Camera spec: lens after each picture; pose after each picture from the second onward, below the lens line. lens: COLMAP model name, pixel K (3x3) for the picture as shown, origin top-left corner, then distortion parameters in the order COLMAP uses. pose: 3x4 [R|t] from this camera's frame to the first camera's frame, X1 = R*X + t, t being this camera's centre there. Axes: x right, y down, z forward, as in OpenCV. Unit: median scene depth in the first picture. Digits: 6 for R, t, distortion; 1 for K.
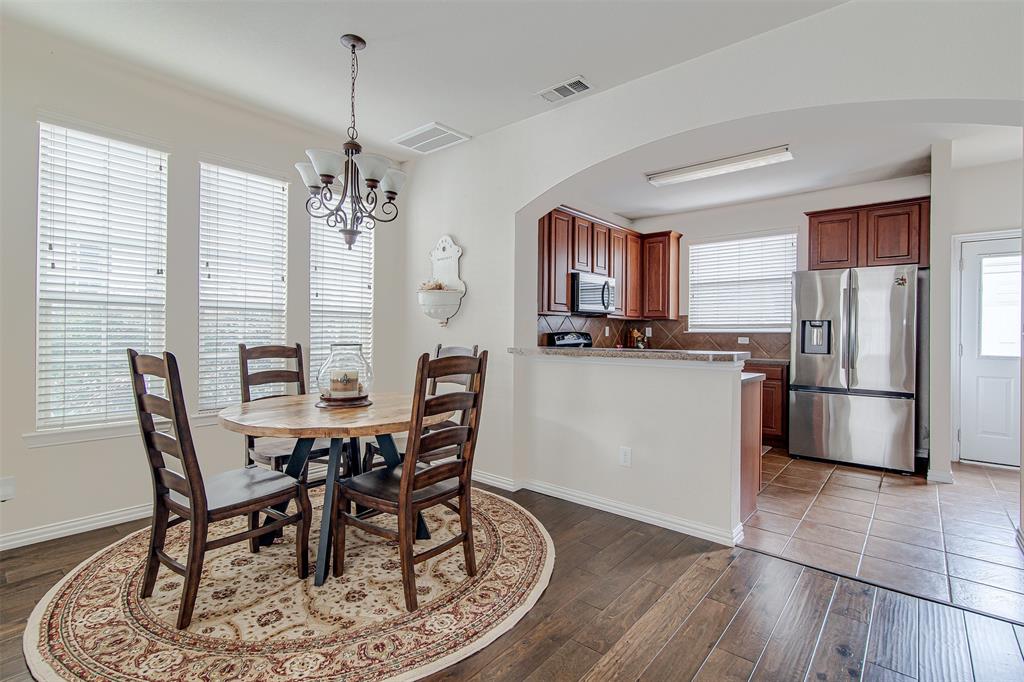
lens RADIAL K [[471.4, 0, 511.5], [0, 471.4, 337.1], [0, 0, 1]] dist [0.002241, 0.000137]
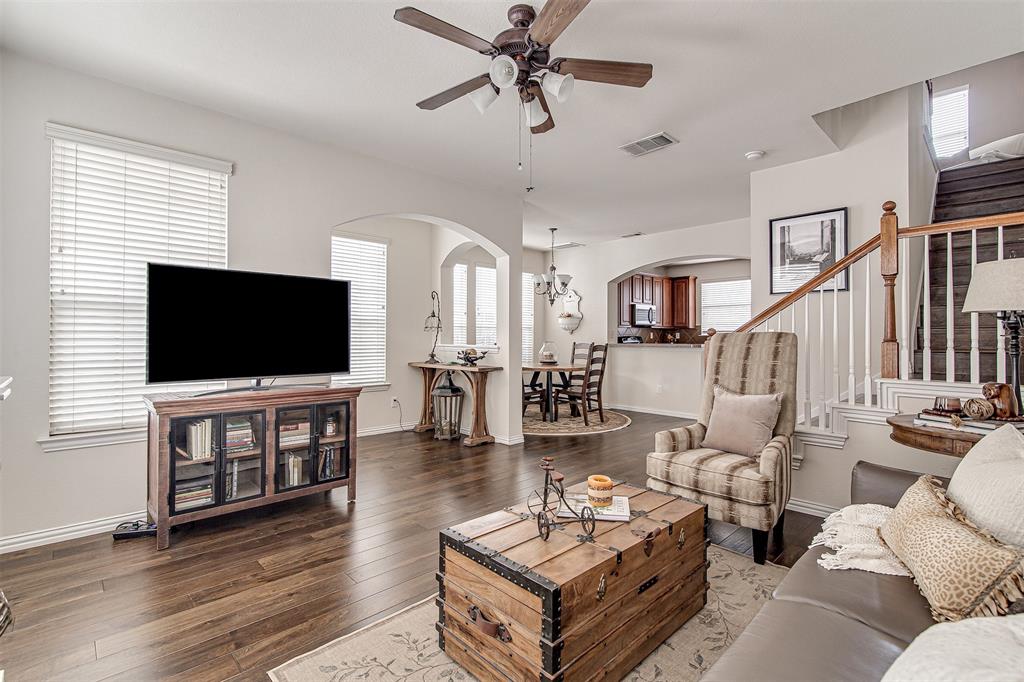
lens RADIAL K [[471.4, 0, 508.5], [0, 471.4, 335.6], [0, 0, 1]] dist [0.002241, 0.000137]
pose [[0.994992, -0.008854, -0.099563, -0.162839], [0.007760, 0.999905, -0.011372, 0.004232], [0.099654, 0.010542, 0.994966, -0.852722]]
